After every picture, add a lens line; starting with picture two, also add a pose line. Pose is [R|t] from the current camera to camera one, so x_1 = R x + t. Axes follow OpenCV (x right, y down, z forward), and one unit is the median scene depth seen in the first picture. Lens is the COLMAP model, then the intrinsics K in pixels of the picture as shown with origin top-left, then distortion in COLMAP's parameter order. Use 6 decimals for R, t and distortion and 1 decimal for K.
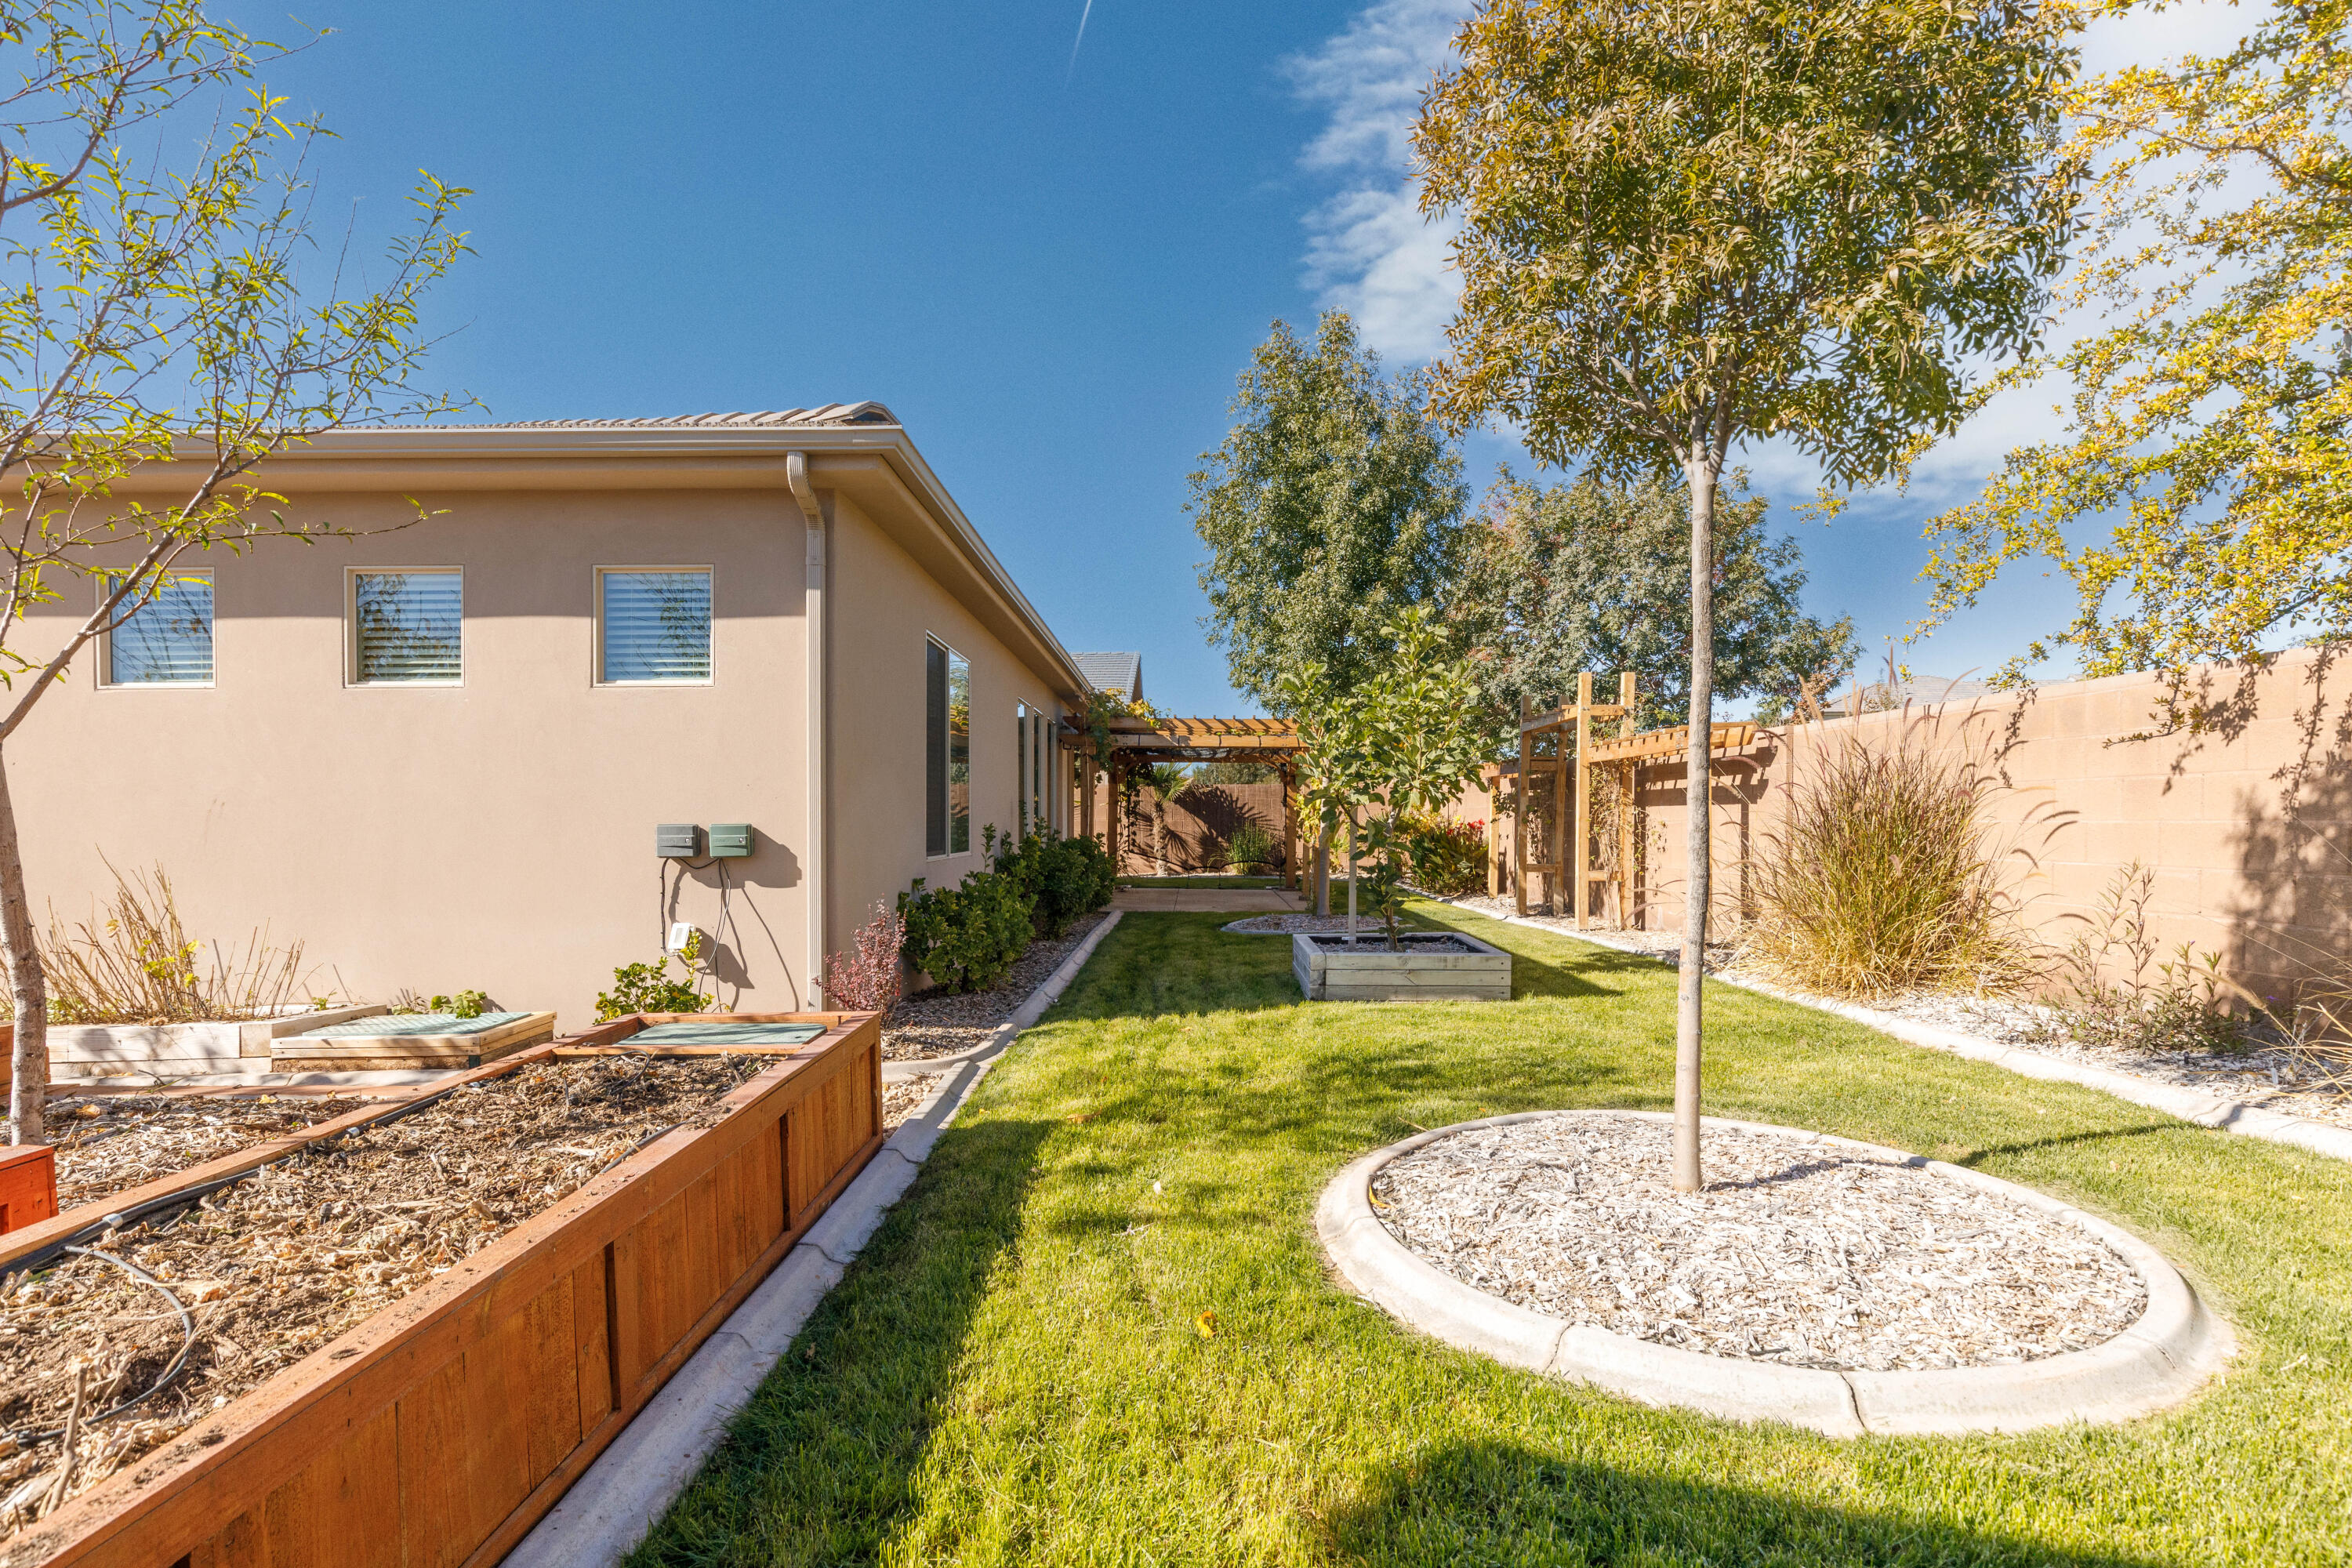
lens RADIAL K [[1149.9, 0, 1179.8], [0, 1149.9, 834.7], [0, 0, 1]] dist [-0.001280, -0.000869]
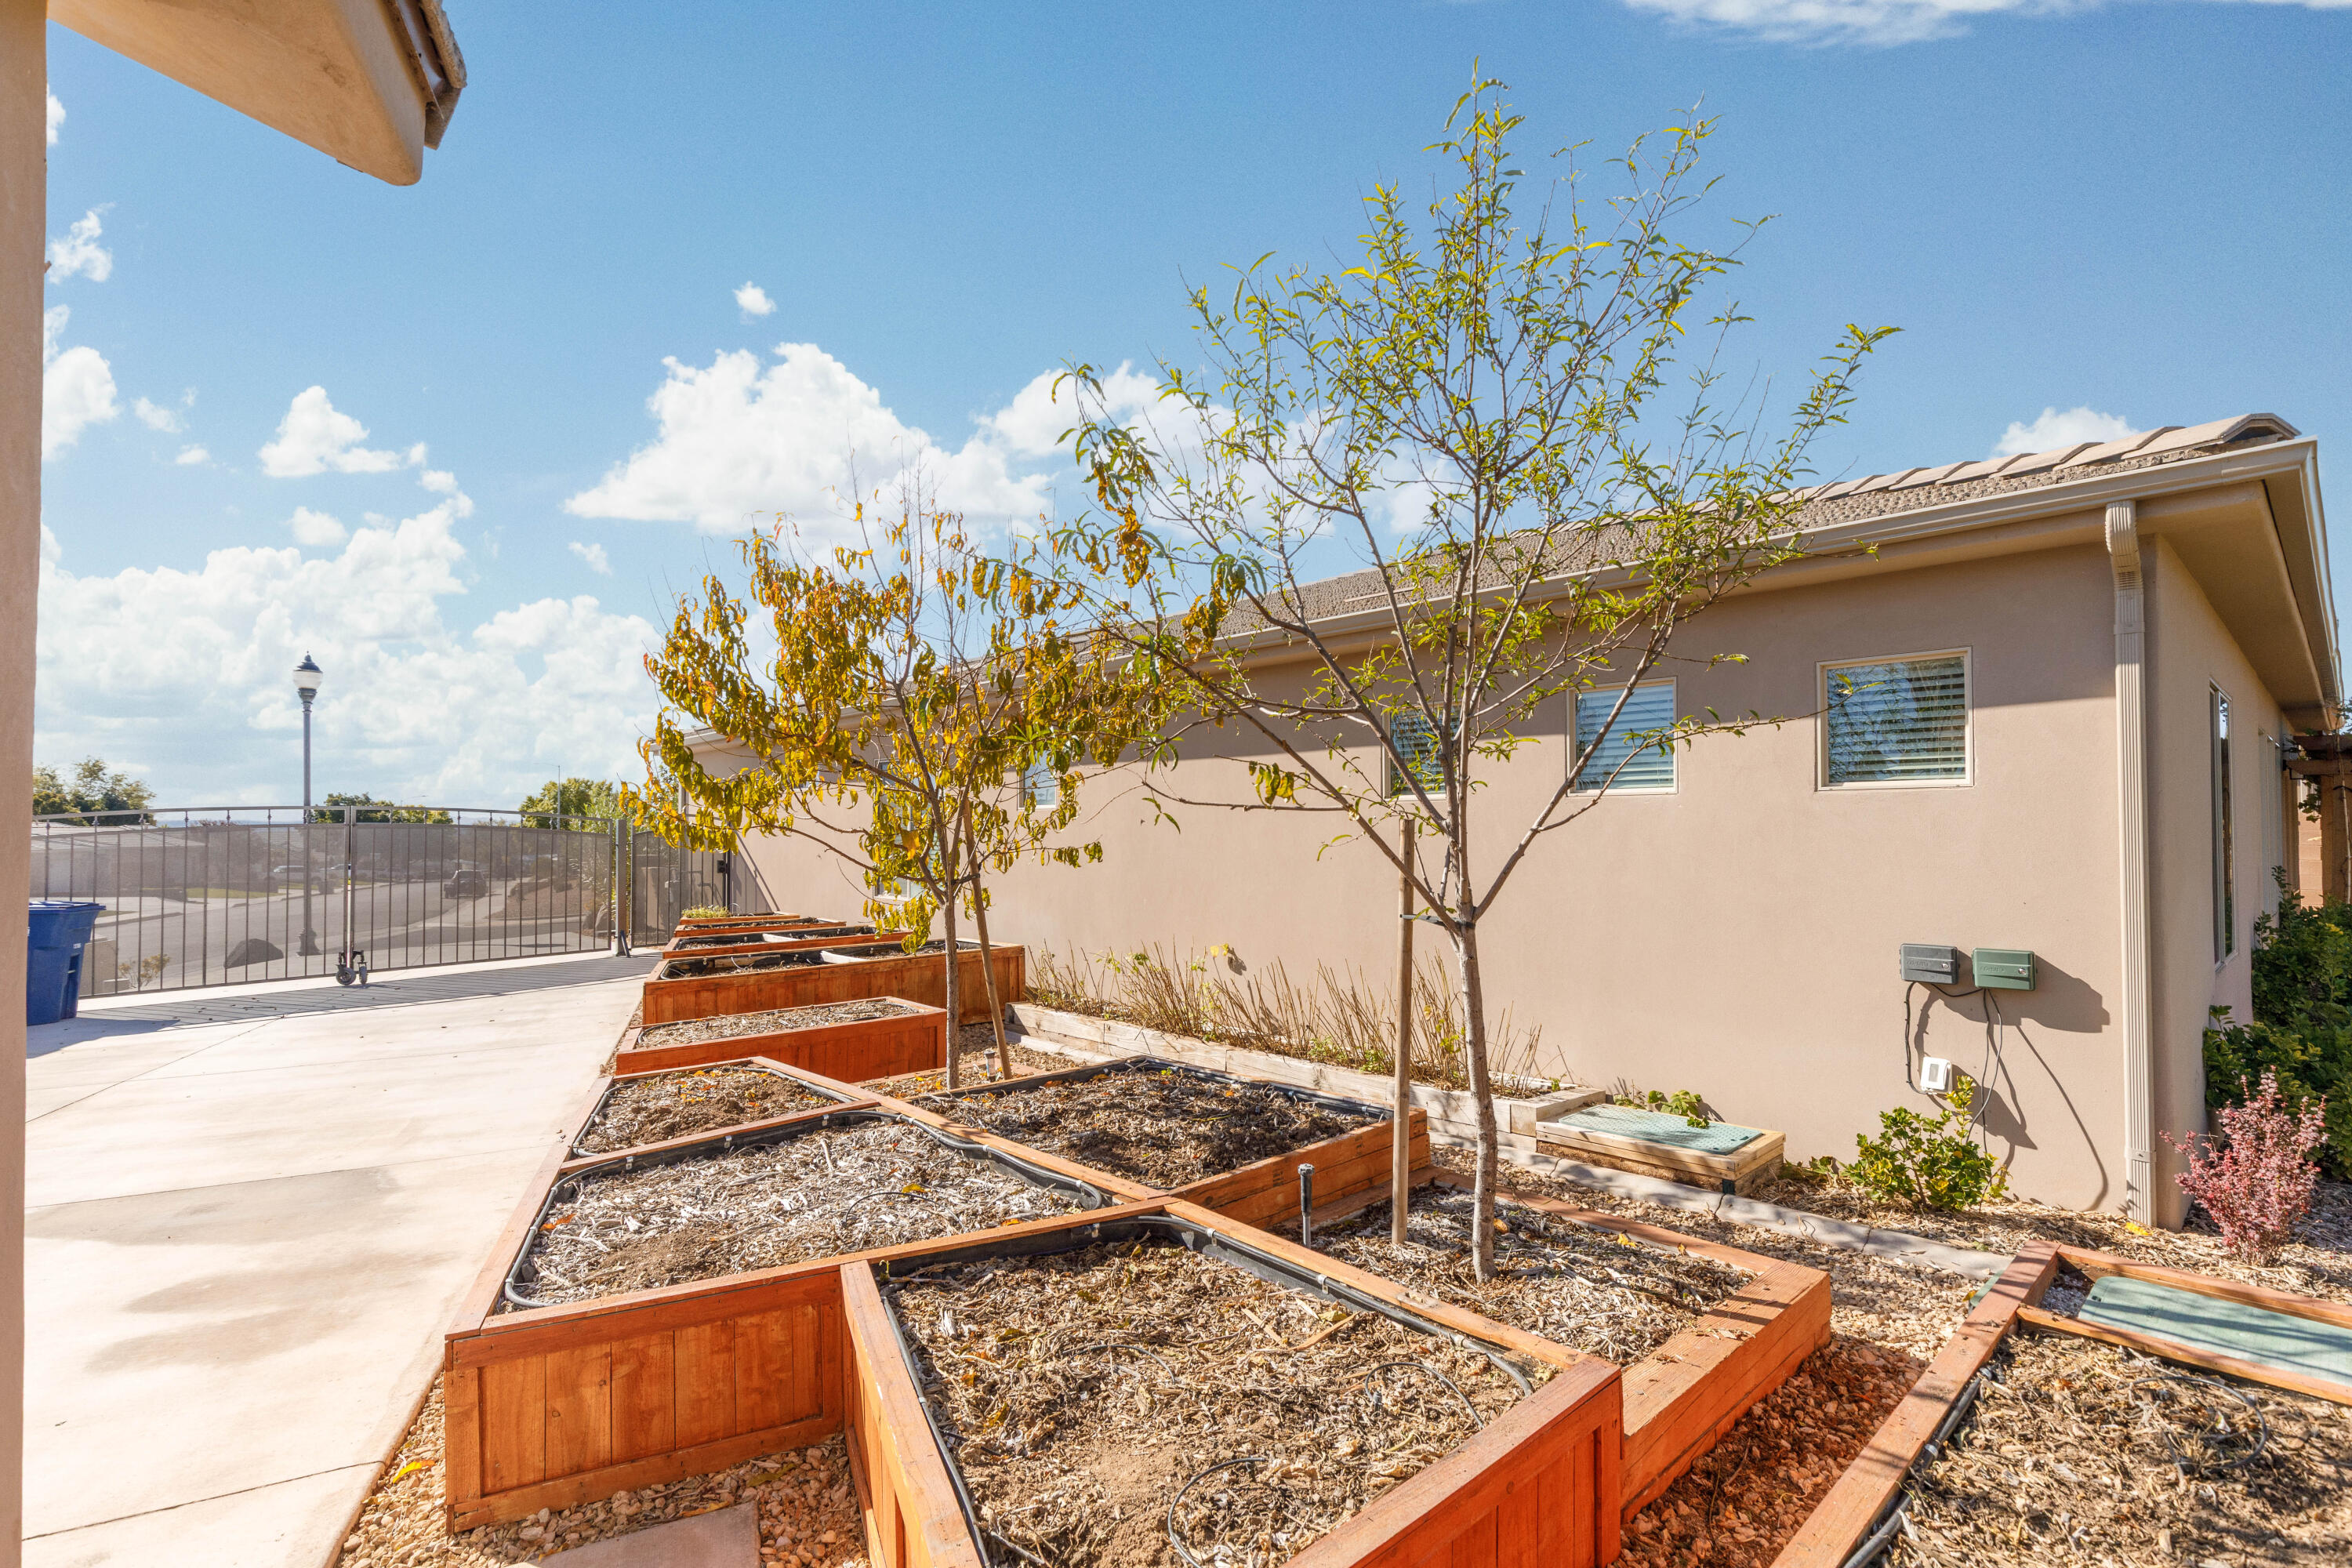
lens RADIAL K [[1094.3, 0, 1180.8], [0, 1094.3, 794.8], [0, 0, 1]] dist [-0.000512, 0.000136]
pose [[0.686822, -0.020725, -0.726530, -0.252485], [-0.008823, 0.999282, -0.036847, -0.101786], [0.726772, 0.031717, 0.686146, 0.003119]]
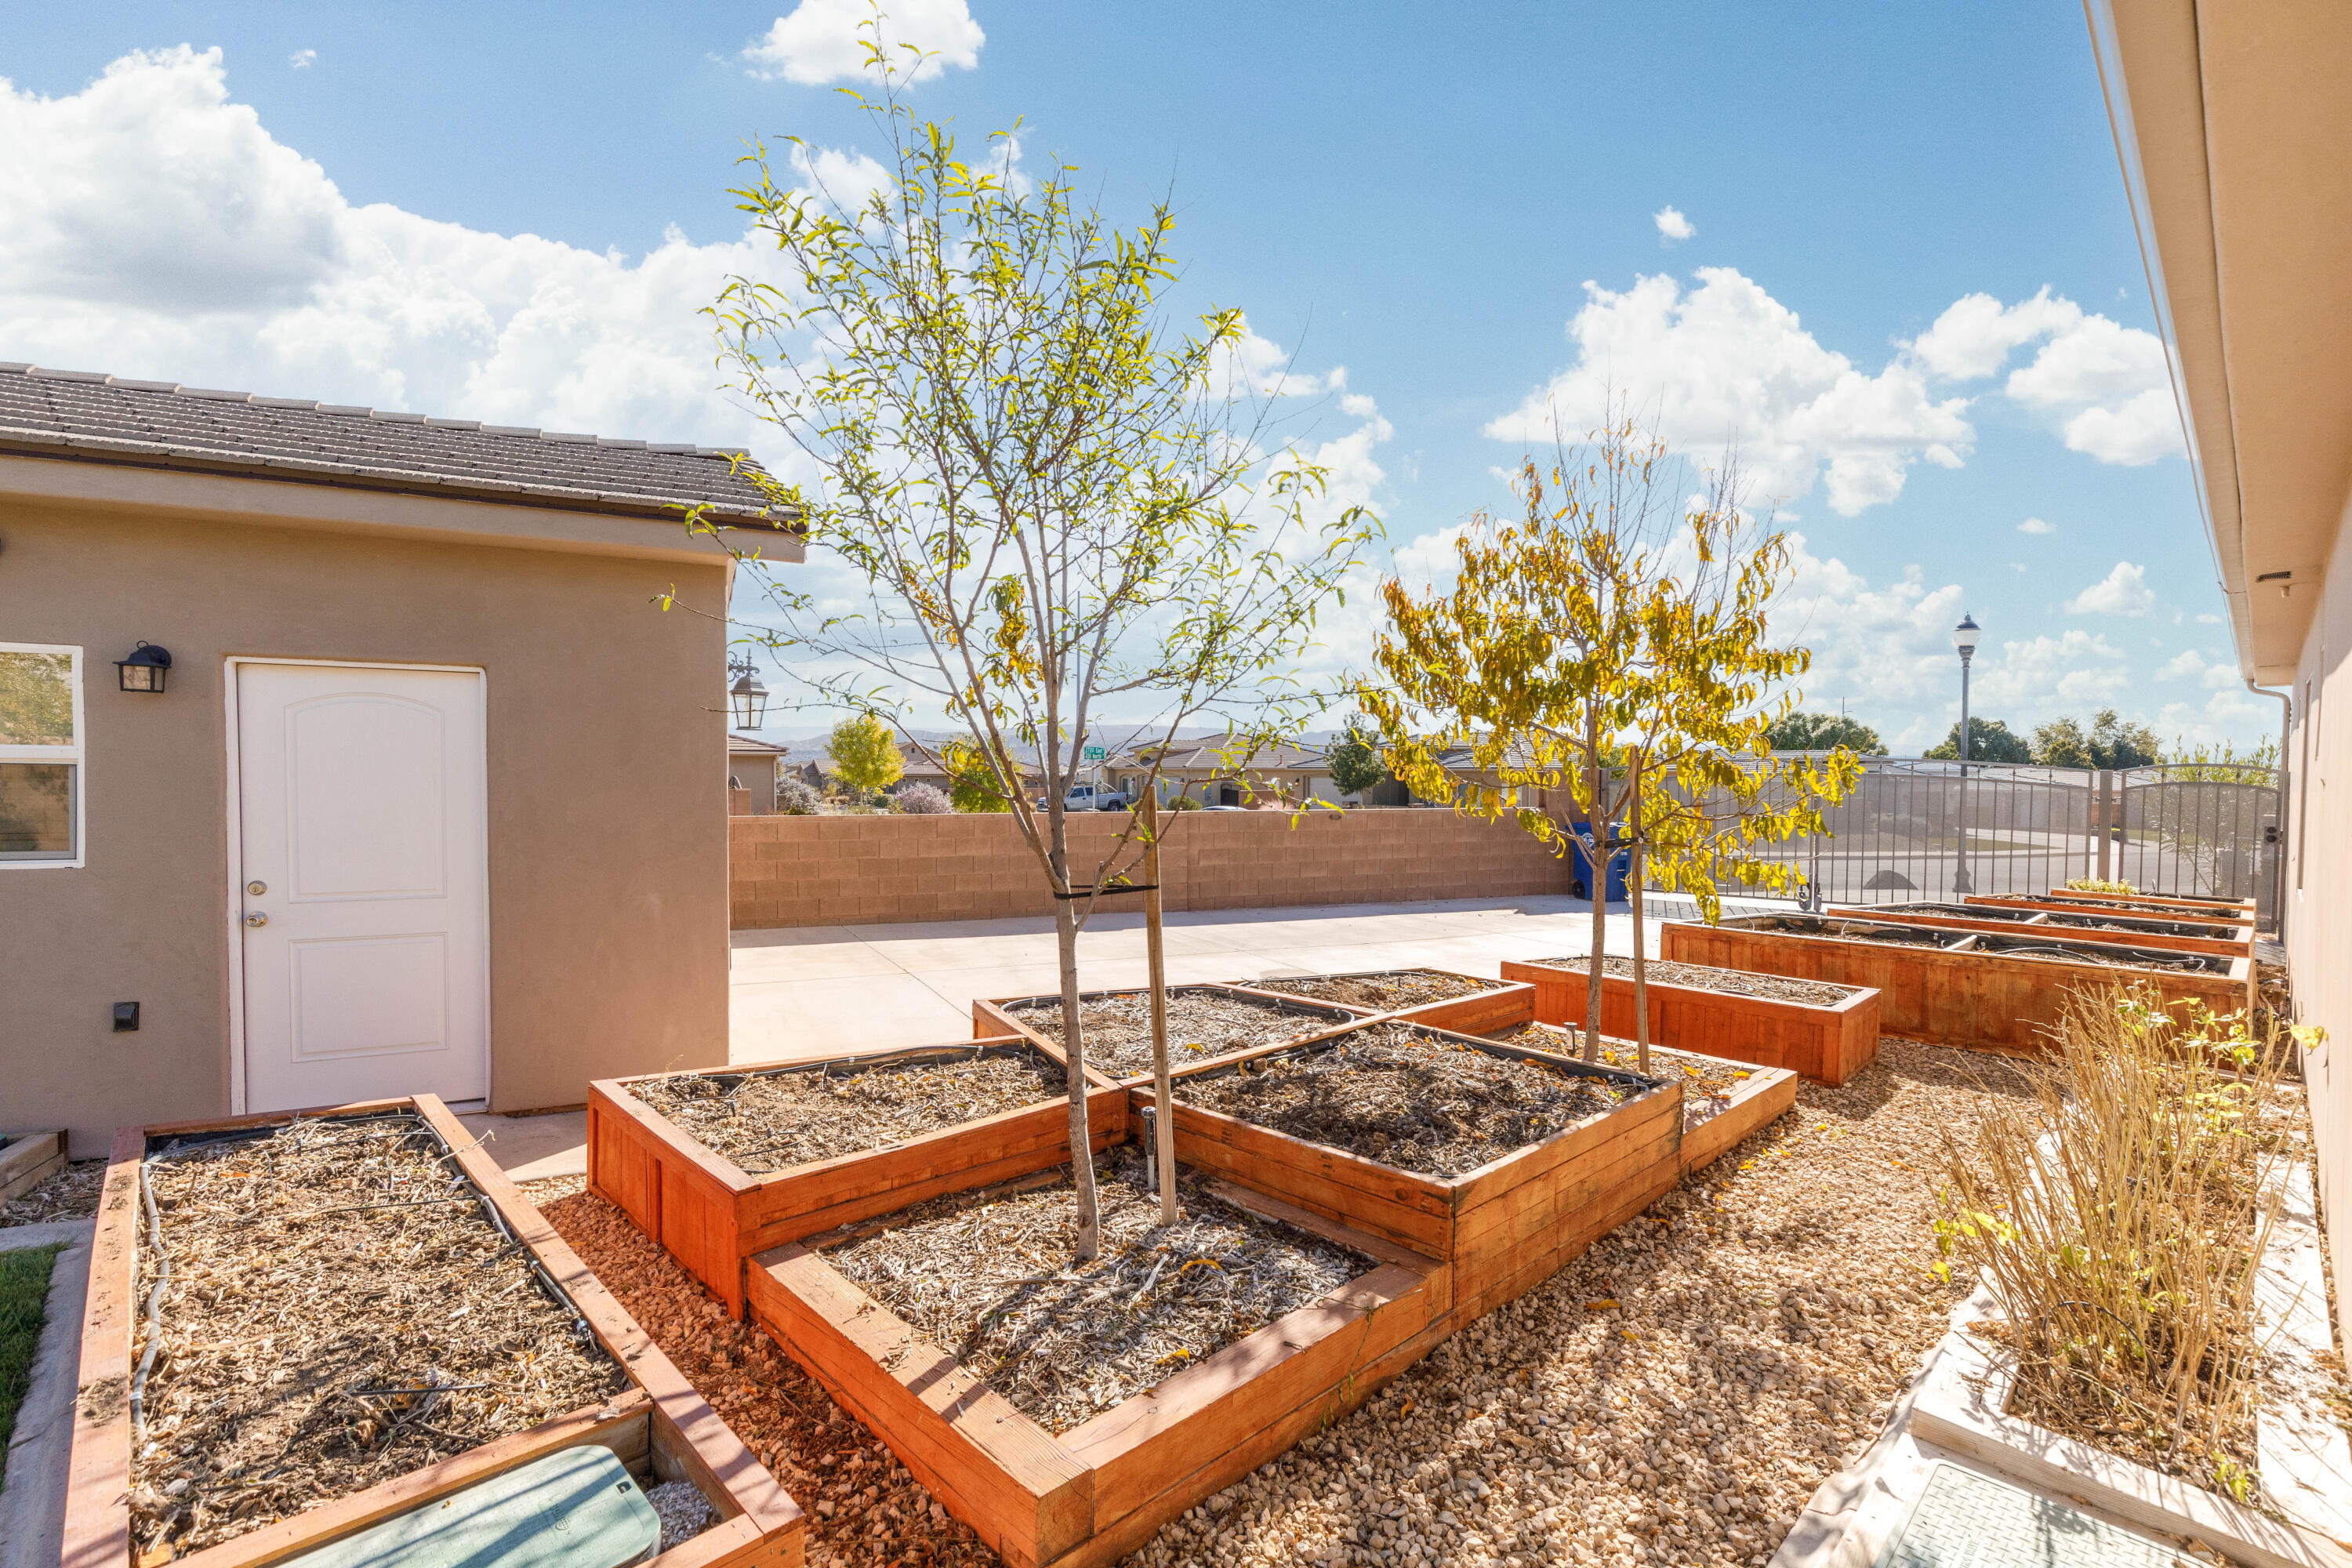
lens RADIAL K [[1047.6, 0, 1179.5], [0, 1047.6, 790.4], [0, 0, 1]] dist [0.006361, -0.000659]
pose [[-0.705836, 0.013177, -0.708252, -0.220347], [-0.017826, 0.999180, 0.036355, -0.134900], [0.708151, 0.038286, -0.705023, 1.108866]]
